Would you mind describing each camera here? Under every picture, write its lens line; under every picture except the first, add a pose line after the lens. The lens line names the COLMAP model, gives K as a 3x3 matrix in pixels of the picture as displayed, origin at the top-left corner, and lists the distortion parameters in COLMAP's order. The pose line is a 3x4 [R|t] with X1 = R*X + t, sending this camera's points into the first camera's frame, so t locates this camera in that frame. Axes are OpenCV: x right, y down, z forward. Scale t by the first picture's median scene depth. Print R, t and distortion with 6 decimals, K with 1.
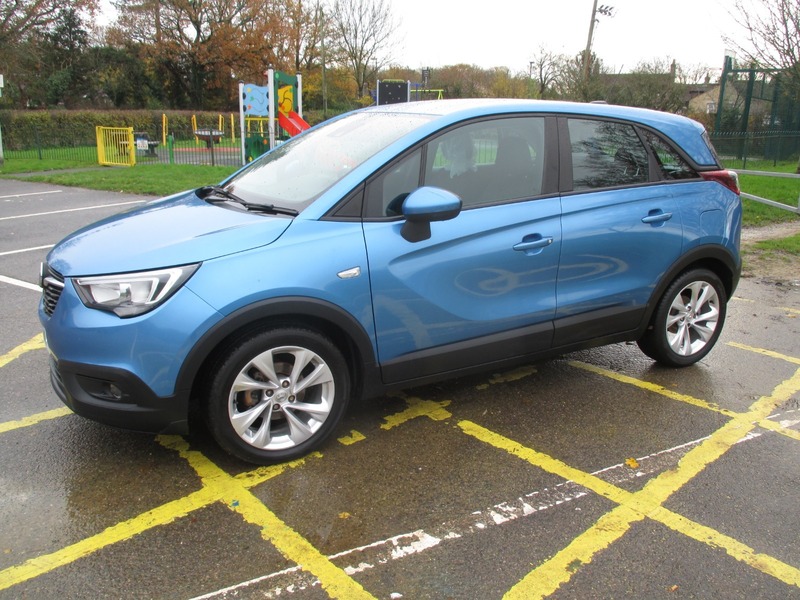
lens RADIAL K [[669.2, 0, 398.7], [0, 669.2, 333.0], [0, 0, 1]] dist [-0.032761, 0.001257]
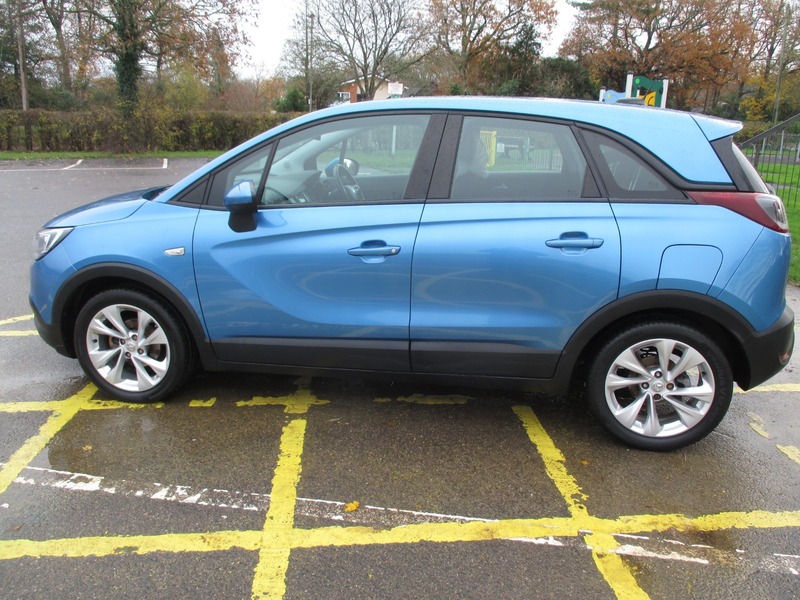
lens RADIAL K [[669.2, 0, 398.7], [0, 669.2, 333.0], [0, 0, 1]] dist [-0.032761, 0.001257]
pose [[0.783848, 0.192980, -0.590204, 0.796096], [-0.199976, 0.978296, 0.054287, -0.079836], [0.587871, 0.075474, 0.805426, 0.284382]]
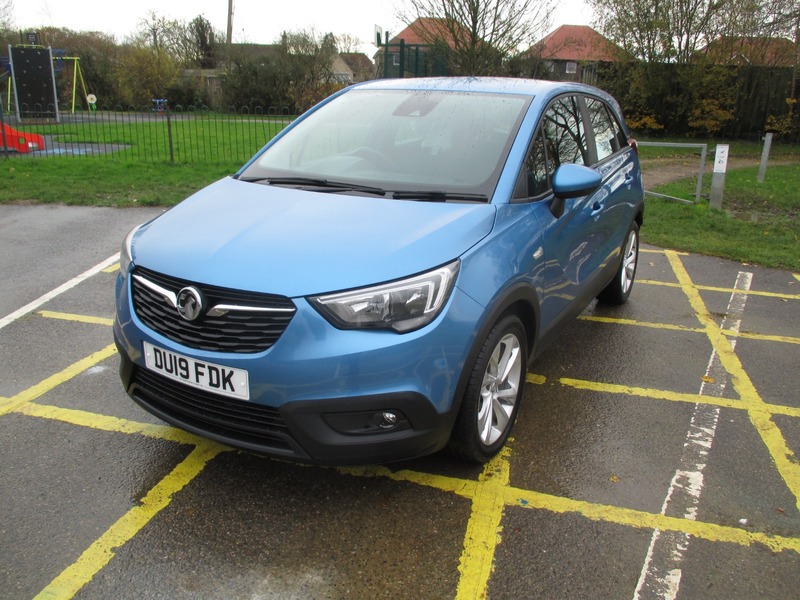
lens RADIAL K [[669.2, 0, 398.7], [0, 669.2, 333.0], [0, 0, 1]] dist [-0.032761, 0.001257]
pose [[0.845932, -0.177438, 0.502907, -0.680326], [0.156606, 0.984100, 0.083790, -0.076668], [-0.509779, 0.007877, 0.860270, 0.208183]]
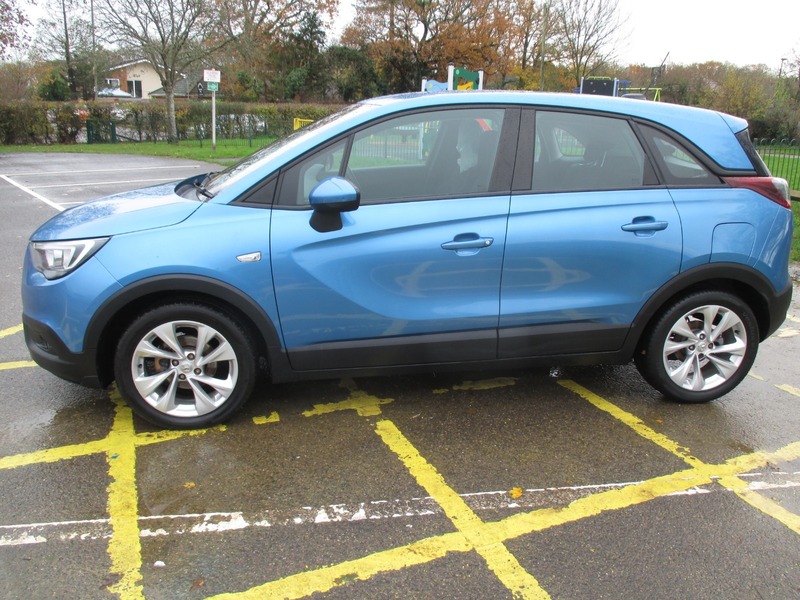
lens RADIAL K [[669.2, 0, 398.7], [0, 669.2, 333.0], [0, 0, 1]] dist [-0.032761, 0.001257]
pose [[0.942968, 0.113986, -0.312759, 0.417942], [-0.113185, 0.993357, 0.020777, -0.018204], [0.313049, 0.015807, 0.949605, 0.082728]]
